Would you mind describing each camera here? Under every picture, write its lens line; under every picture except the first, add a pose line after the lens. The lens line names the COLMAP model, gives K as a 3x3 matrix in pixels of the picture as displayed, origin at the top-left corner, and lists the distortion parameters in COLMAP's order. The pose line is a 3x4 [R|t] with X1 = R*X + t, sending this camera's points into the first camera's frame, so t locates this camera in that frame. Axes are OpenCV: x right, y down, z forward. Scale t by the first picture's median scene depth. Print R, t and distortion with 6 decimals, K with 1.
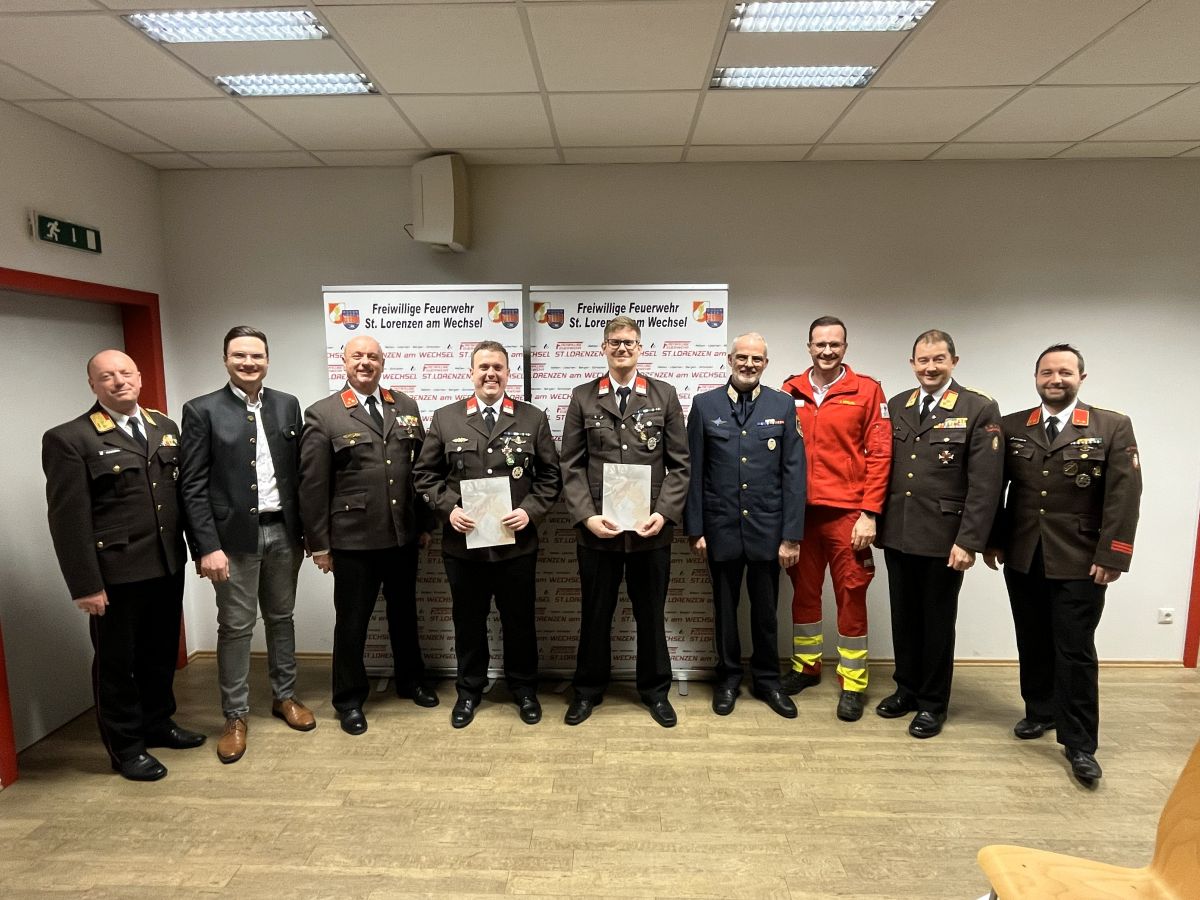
lens RADIAL K [[653.5, 0, 607.2], [0, 653.5, 450.7], [0, 0, 1]] dist [-0.002355, 0.000223]
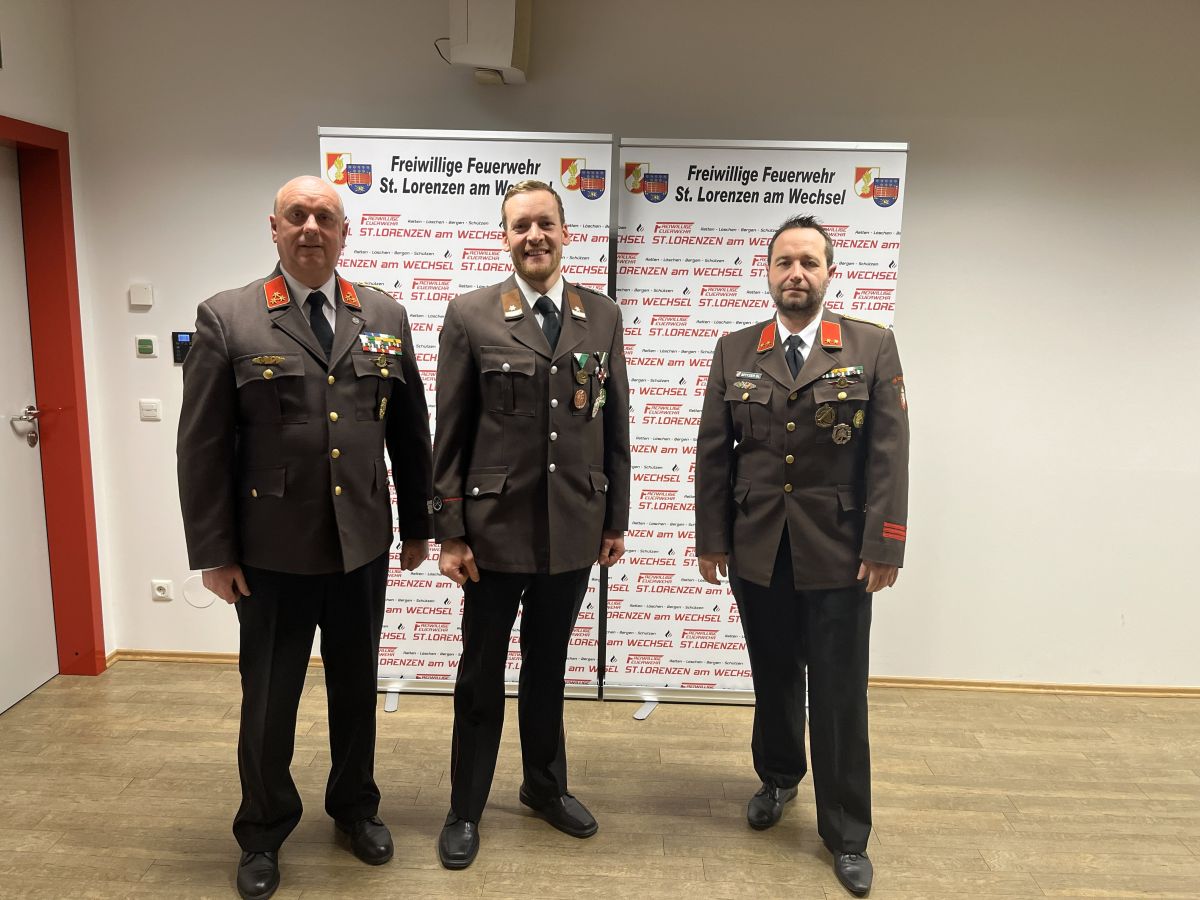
lens RADIAL K [[918.9, 0, 604.4], [0, 918.9, 443.7], [0, 0, 1]] dist [0.070451, -0.101138]
pose [[0.999575, 0.027620, 0.009316, -0.151142], [-0.028095, 0.998069, 0.055402, 0.018094], [-0.007768, -0.055640, 0.998421, 0.011004]]
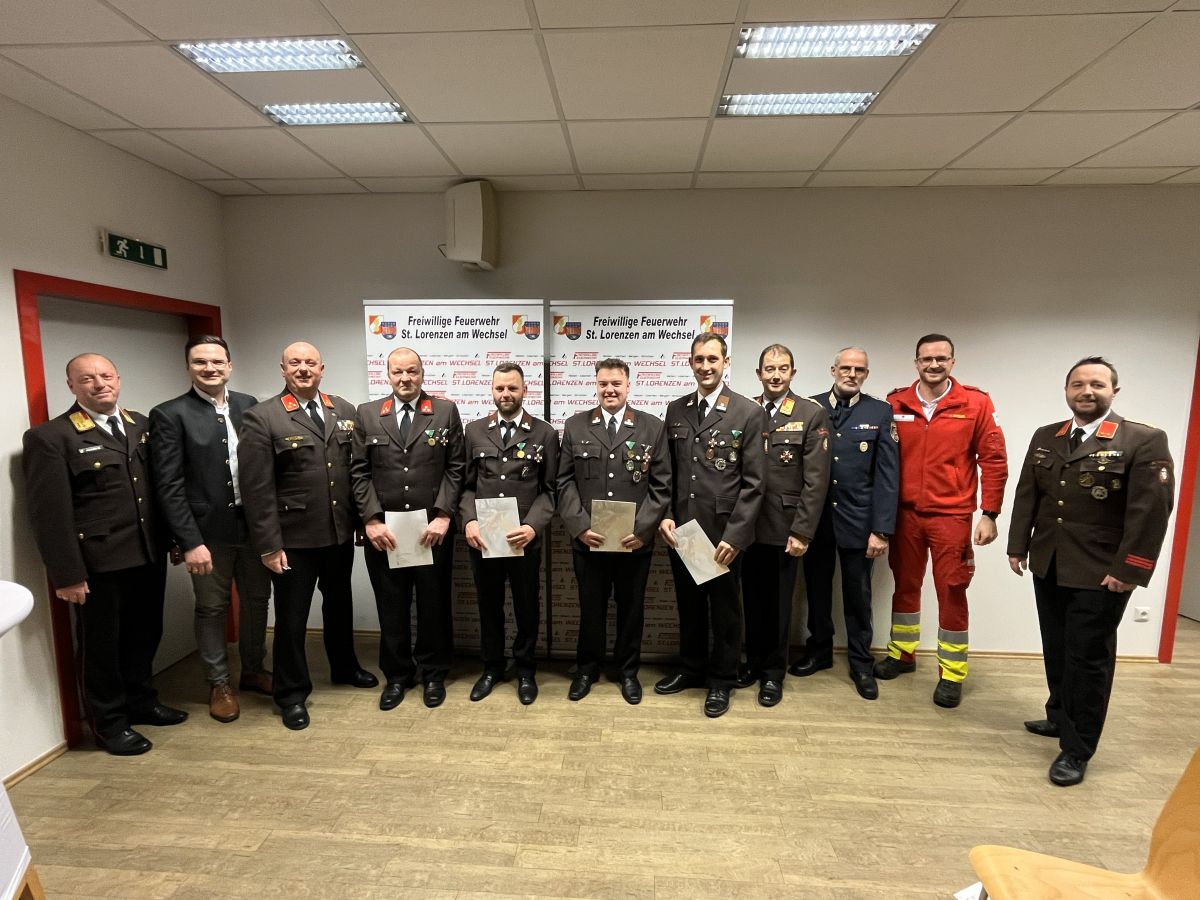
lens RADIAL K [[572.3, 0, 608.9], [0, 572.3, 450.2], [0, 0, 1]] dist [-0.003882, 0.001182]
pose [[0.999420, 0.013454, -0.031273, 0.013896], [-0.013501, 0.999908, -0.001292, -0.002073], [0.031253, 0.001714, 0.999510, 0.050018]]
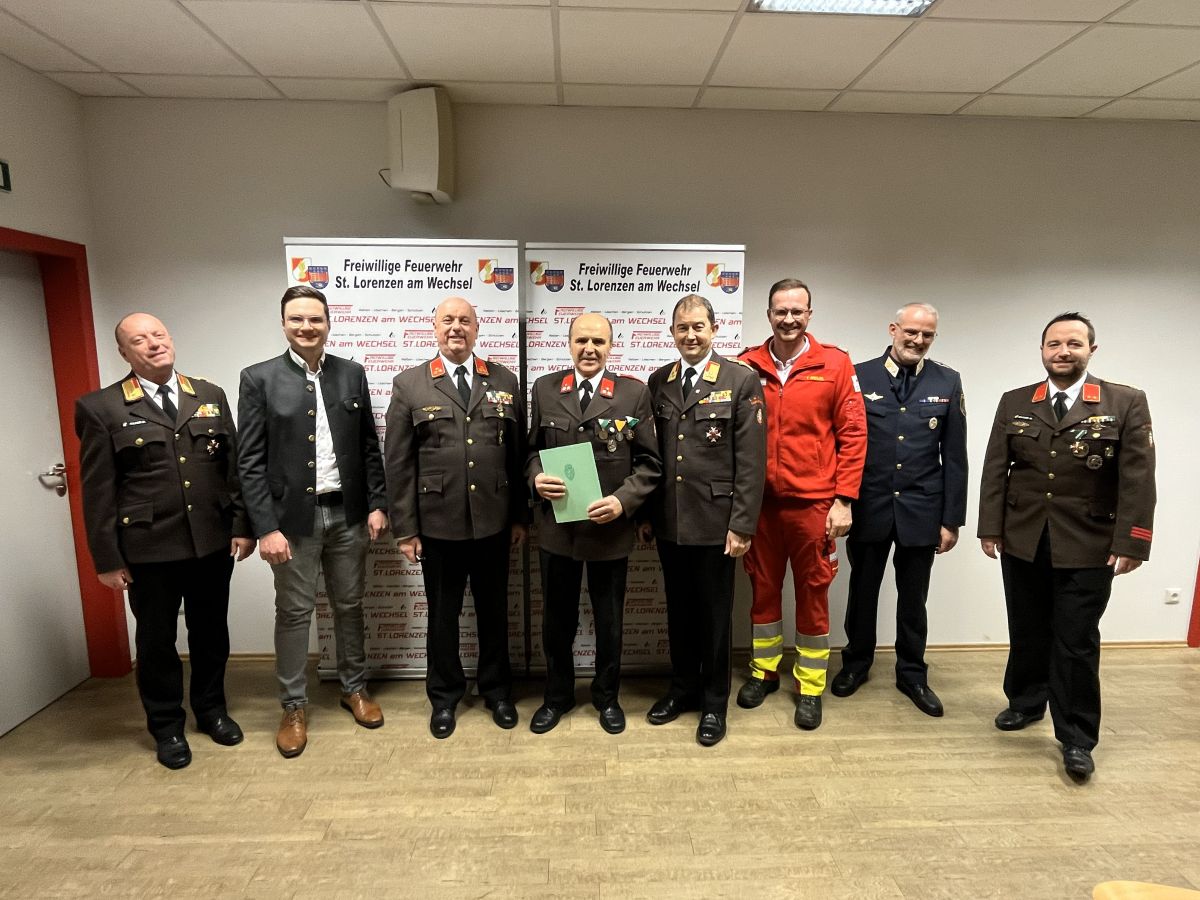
lens RADIAL K [[653.5, 0, 610.9], [0, 653.5, 448.7], [0, 0, 1]] dist [-0.002355, 0.000223]
pose [[0.997474, -0.002424, 0.070986, -0.074140], [0.000173, 0.999497, 0.031707, -0.000180], [-0.071027, -0.031615, 0.996973, 0.109237]]
